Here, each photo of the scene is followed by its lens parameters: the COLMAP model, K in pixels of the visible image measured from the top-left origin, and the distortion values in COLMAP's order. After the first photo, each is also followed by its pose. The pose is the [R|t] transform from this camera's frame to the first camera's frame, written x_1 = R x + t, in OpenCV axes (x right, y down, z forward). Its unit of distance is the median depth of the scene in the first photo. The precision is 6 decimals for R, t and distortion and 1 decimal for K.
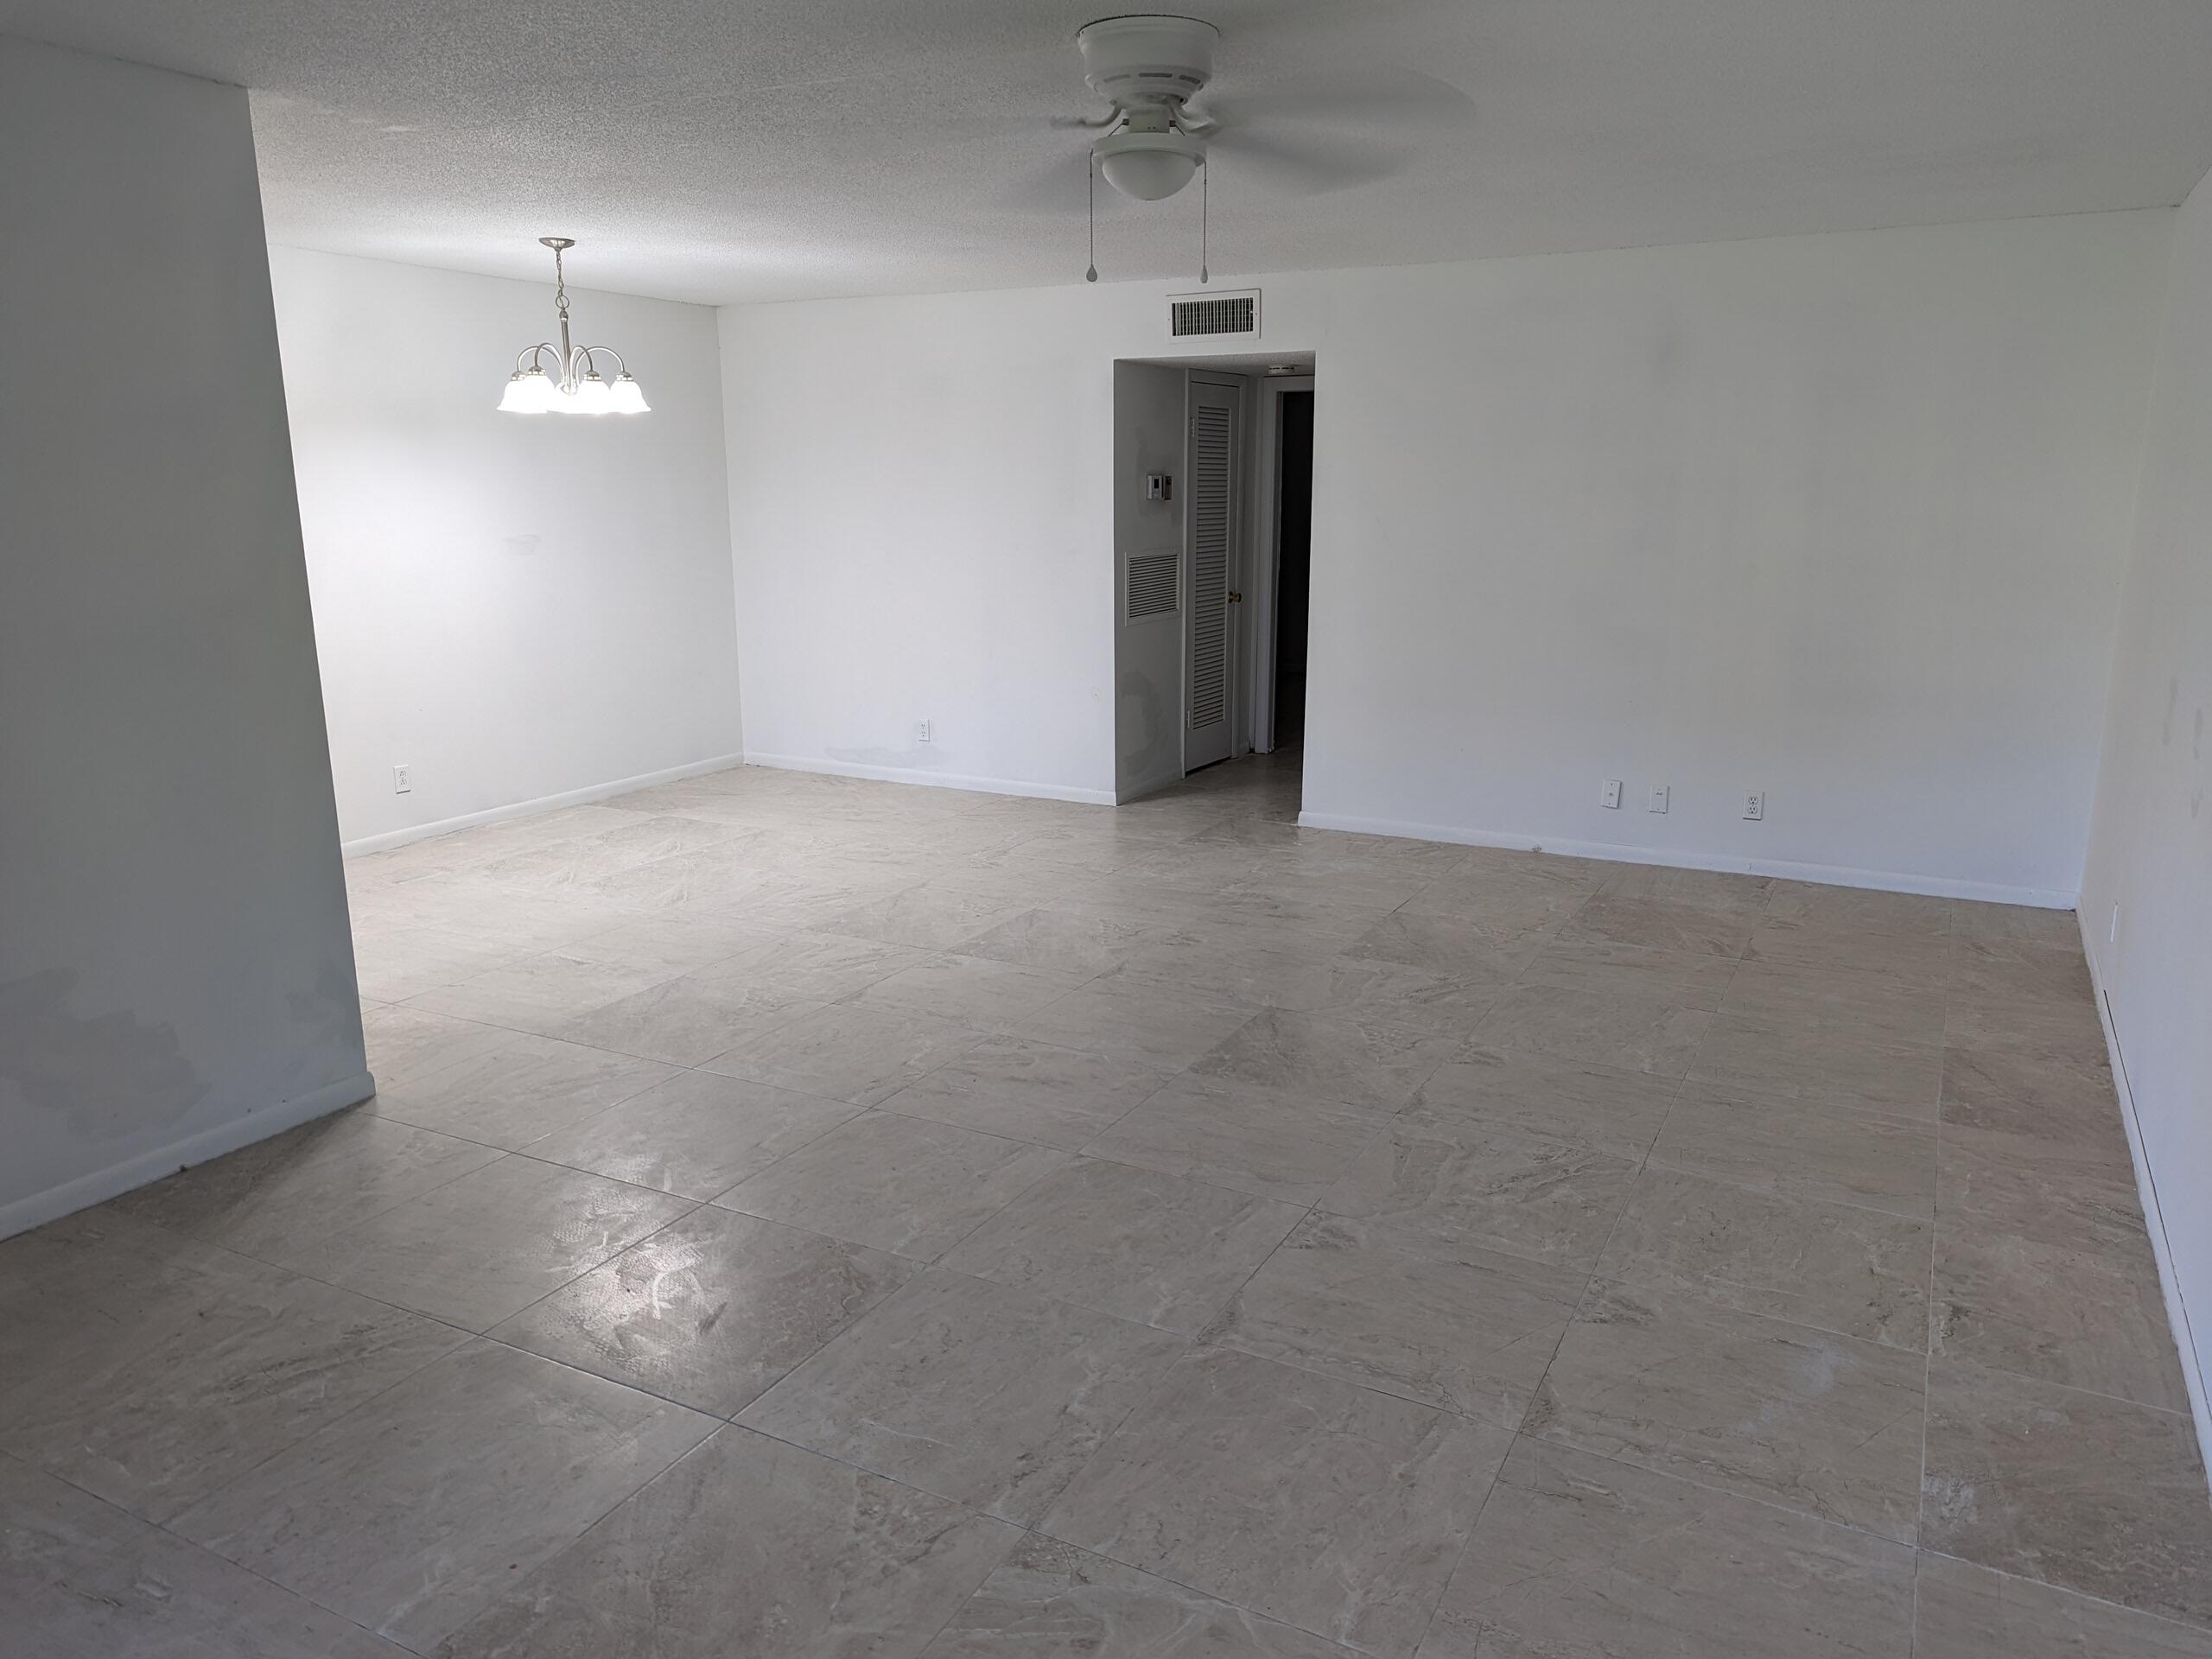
lens RADIAL K [[1568.2, 0, 1151.3], [0, 1568.2, 849.9], [0, 0, 1]] dist [0.027958, -0.025636]
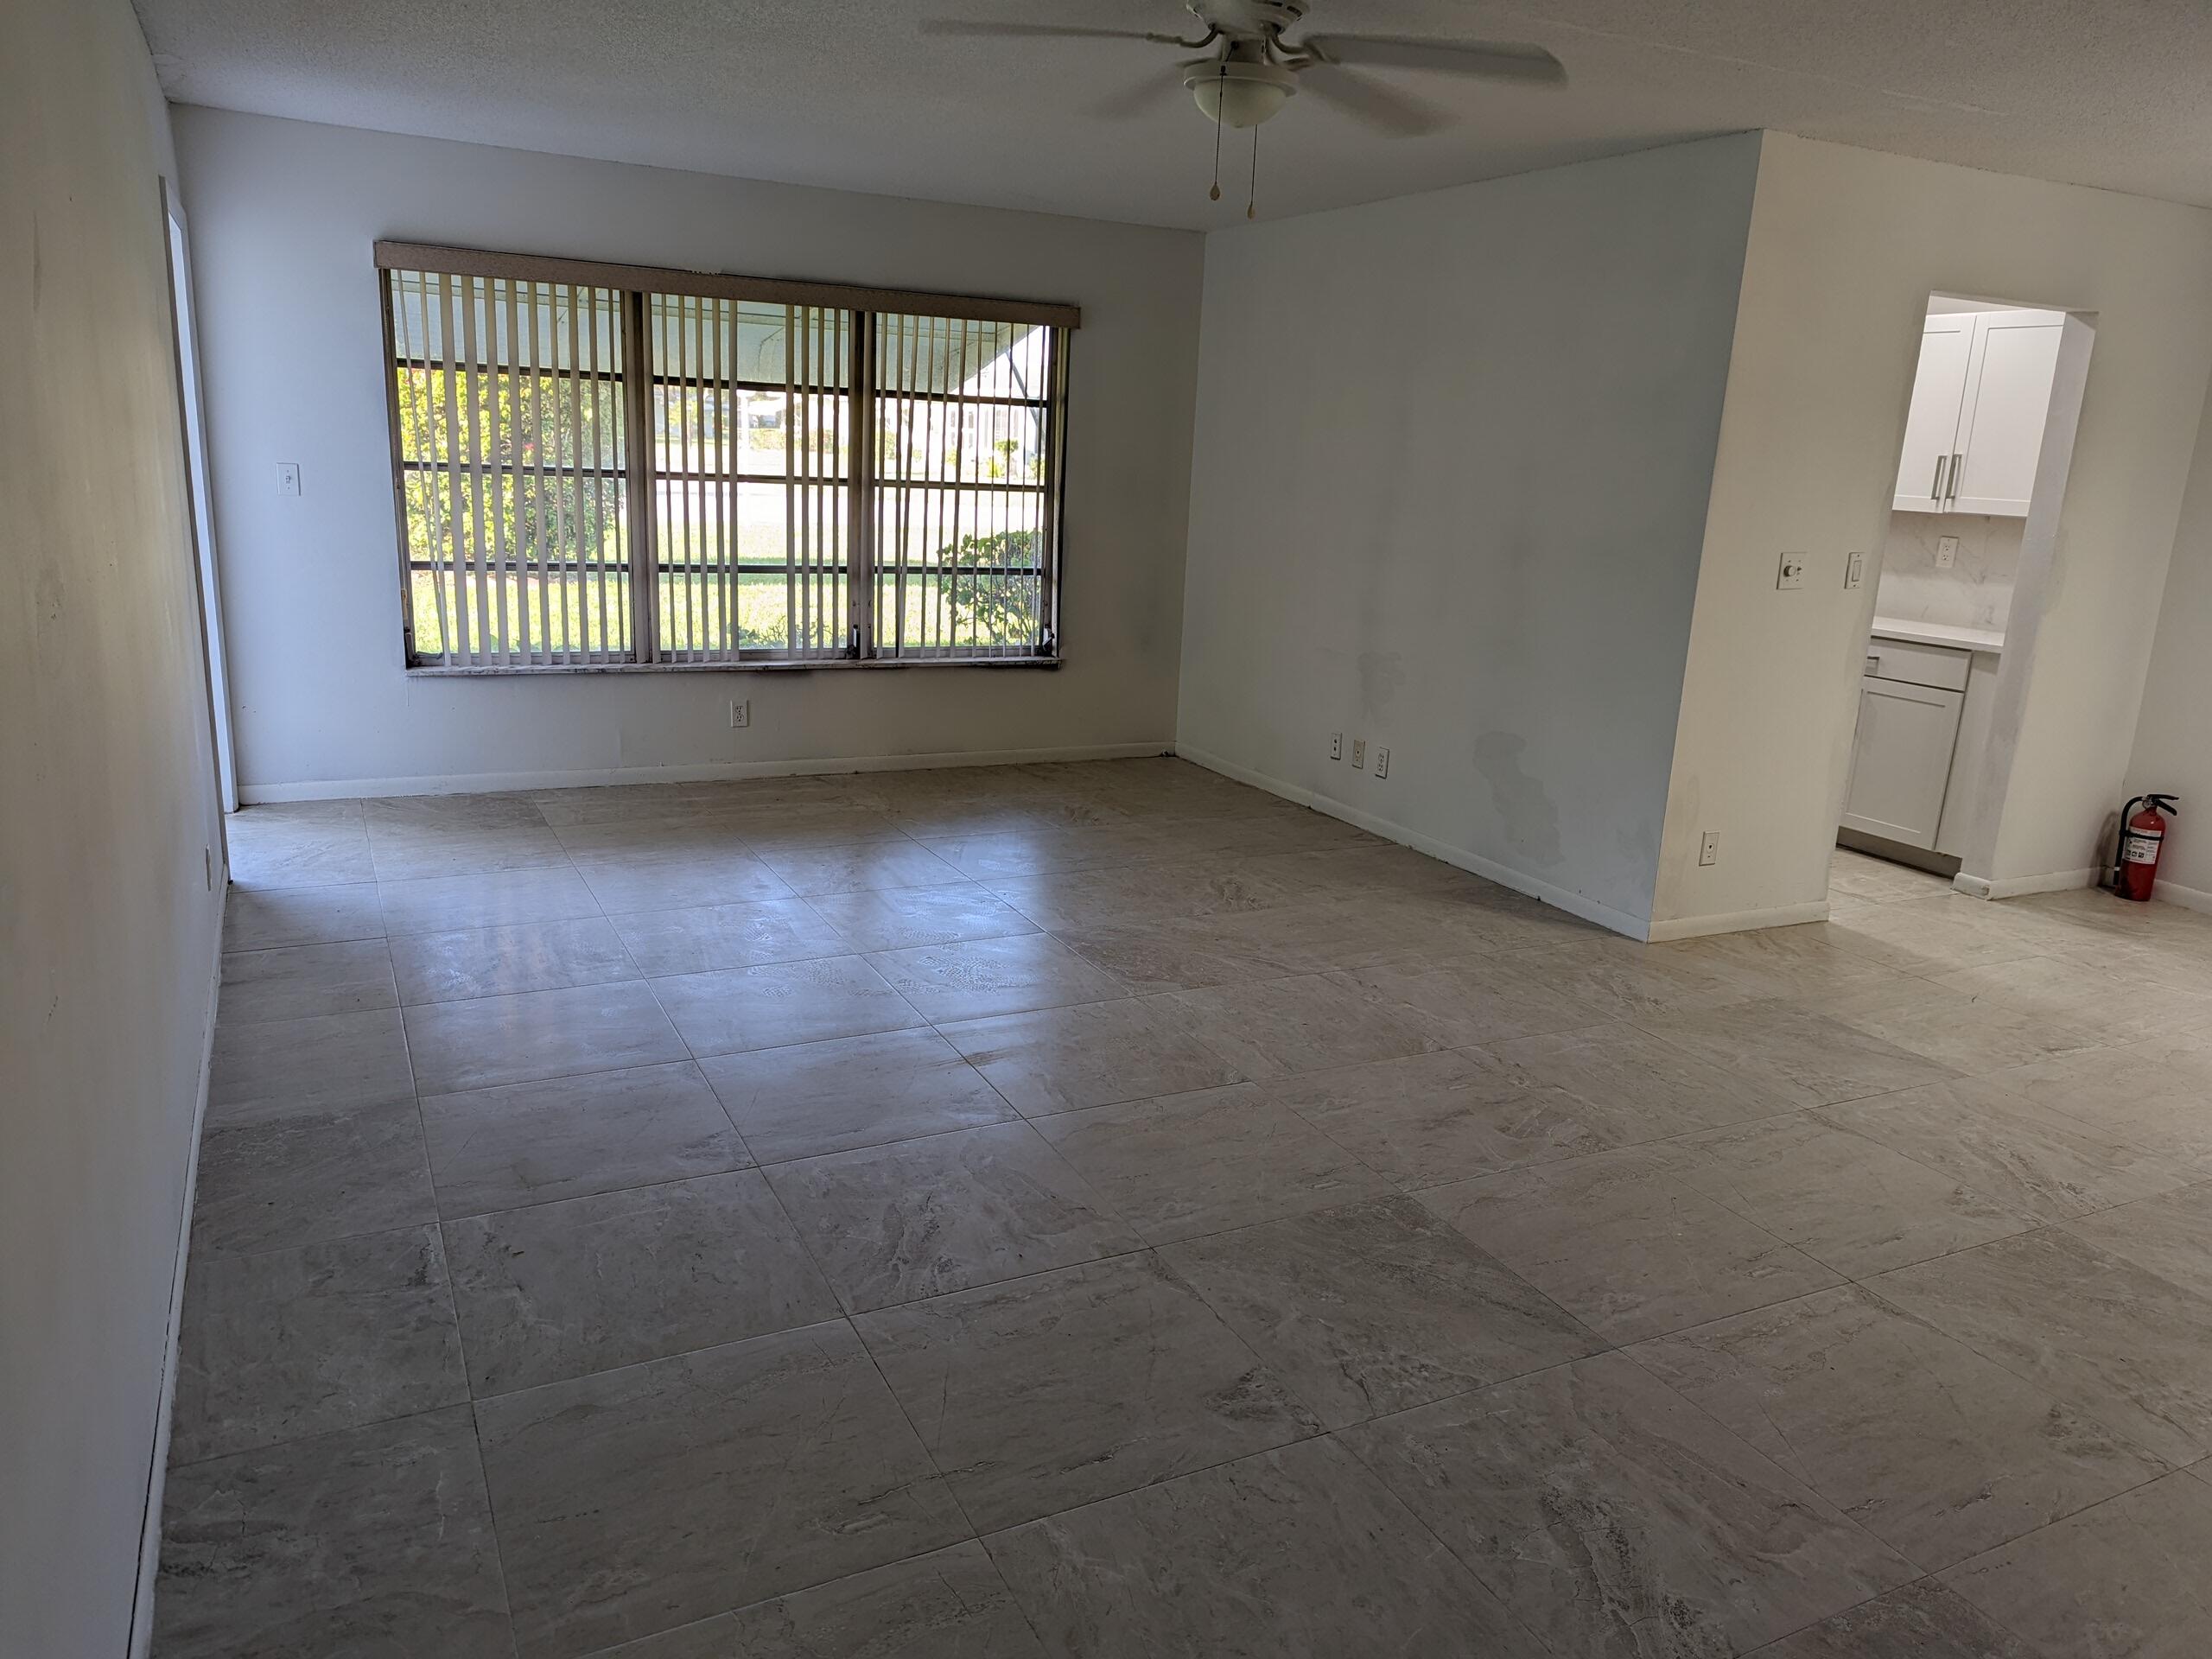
lens RADIAL K [[1568.2, 0, 1112.5], [0, 1568.2, 819.2], [0, 0, 1]] dist [0.027958, -0.025636]
pose [[-0.592800, 0.165679, -0.788124, 0.502046], [-0.234556, 0.900667, 0.365764, -0.200937], [0.770436, 0.401684, -0.495054, 0.874606]]
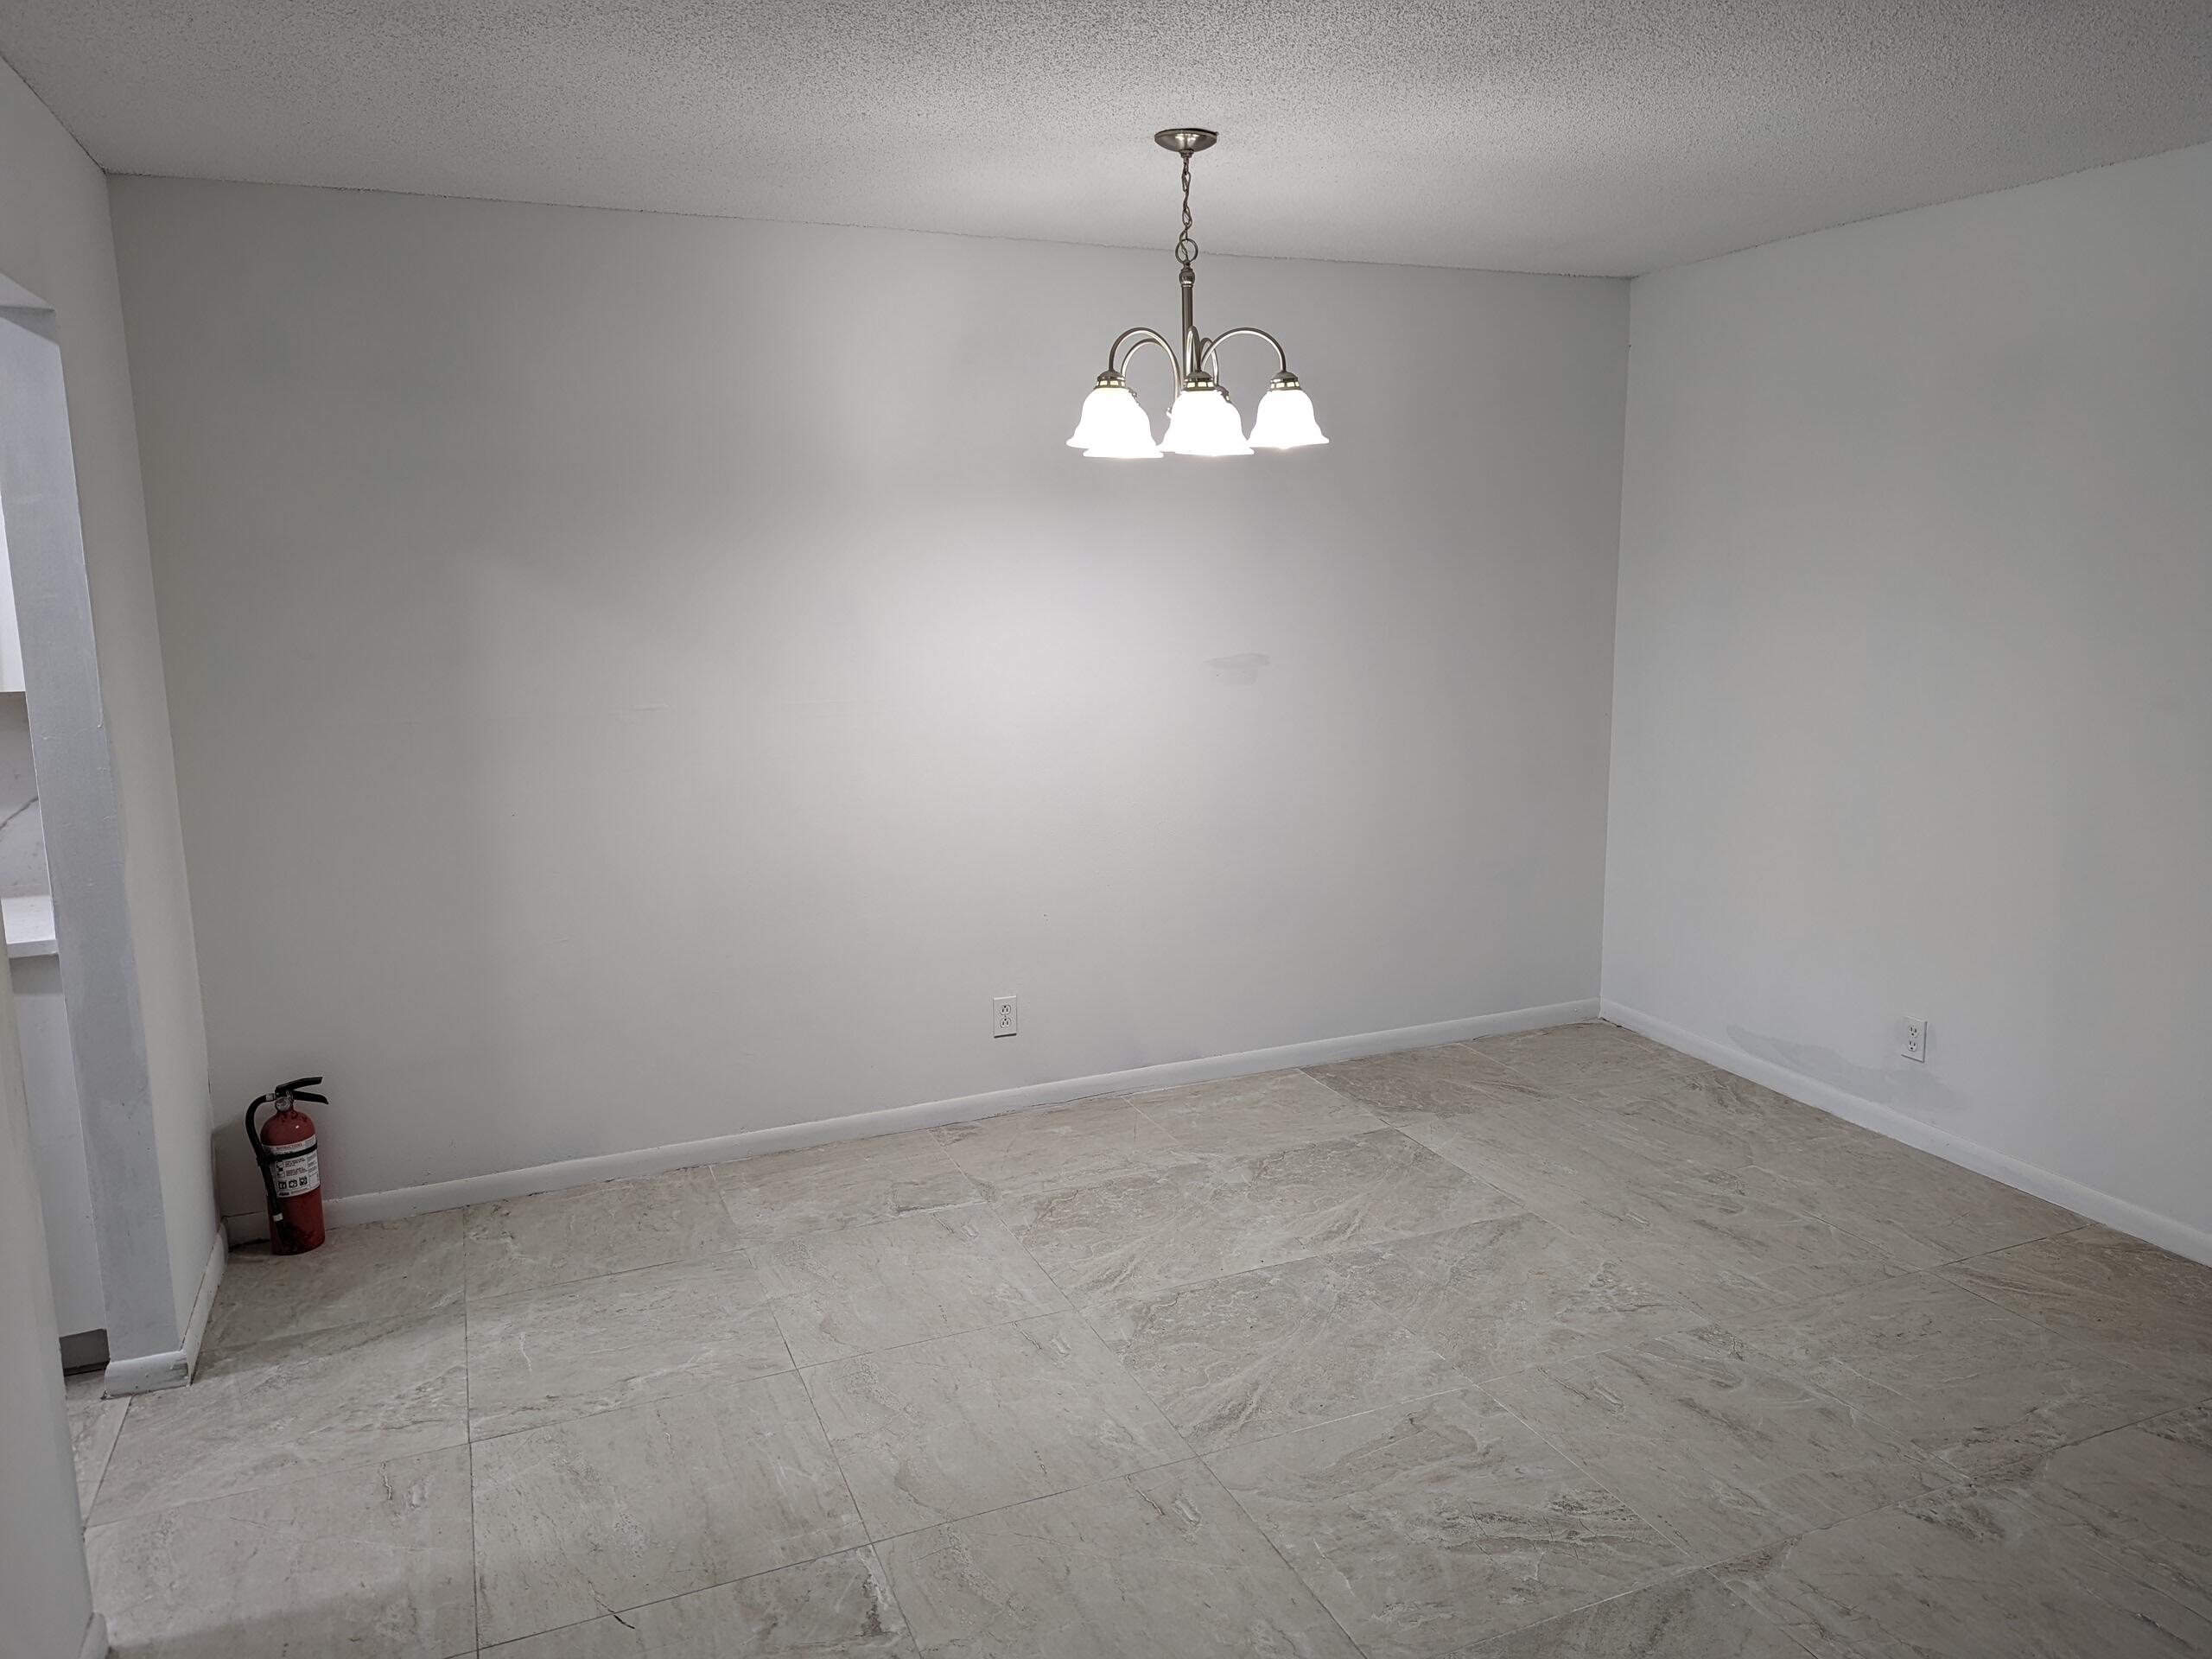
lens RADIAL K [[1568.2, 0, 1087.4], [0, 1568.2, 824.5], [0, 0, 1]] dist [0.027958, -0.025636]
pose [[0.762290, 0.103821, -0.638855, -0.039191], [-0.137828, 0.990450, -0.003500, -0.149779], [0.632390, 0.090720, 0.769319, 0.590676]]
